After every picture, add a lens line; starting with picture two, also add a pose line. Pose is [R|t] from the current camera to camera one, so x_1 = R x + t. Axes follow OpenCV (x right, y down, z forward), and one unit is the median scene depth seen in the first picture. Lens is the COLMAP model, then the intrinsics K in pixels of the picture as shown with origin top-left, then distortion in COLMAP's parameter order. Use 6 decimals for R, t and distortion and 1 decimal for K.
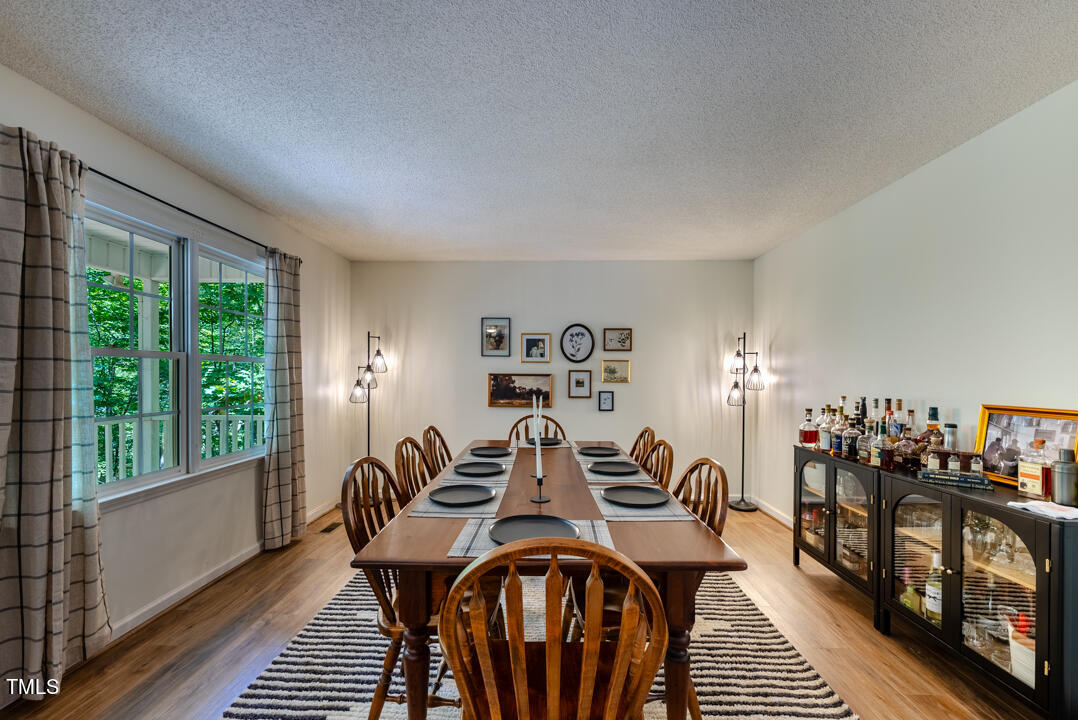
lens RADIAL K [[444.9, 0, 535.4], [0, 444.9, 375.5], [0, 0, 1]] dist [0.007715, -0.000170]
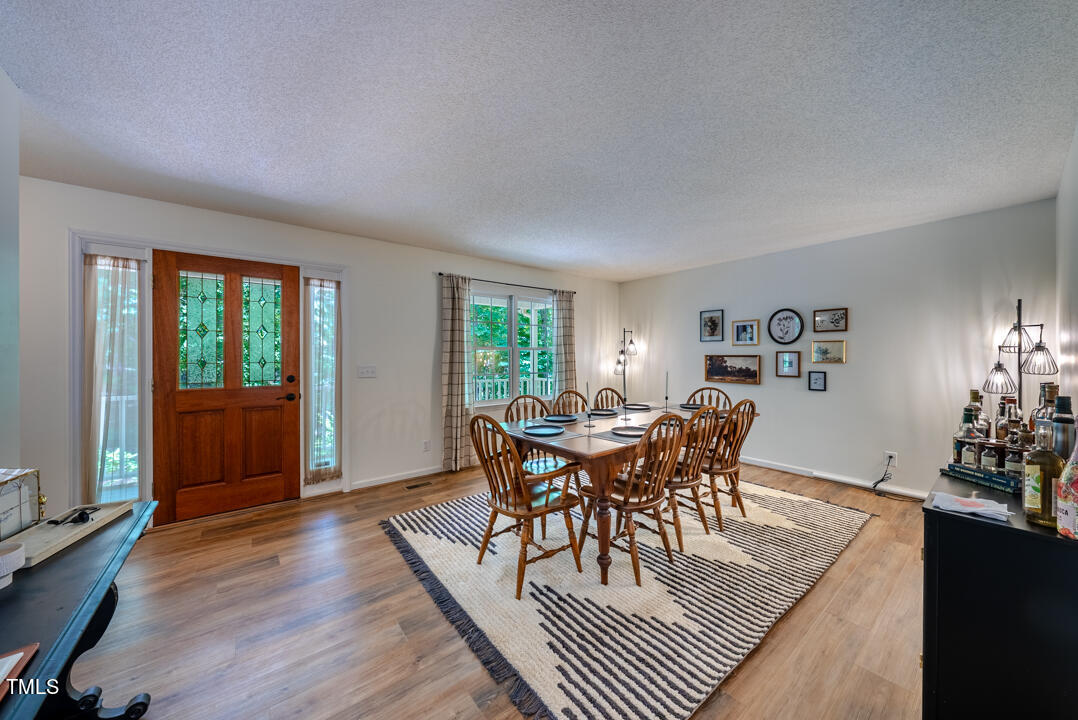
lens RADIAL K [[371.7, 0, 540.2], [0, 371.7, 358.5], [0, 0, 1]] dist [0.000397, 0.000033]
pose [[0.645916, -0.000718, -0.763409, 0.401399], [0.005206, 0.999980, 0.003465, -0.001077], [0.763391, -0.006212, 0.645907, -0.043481]]
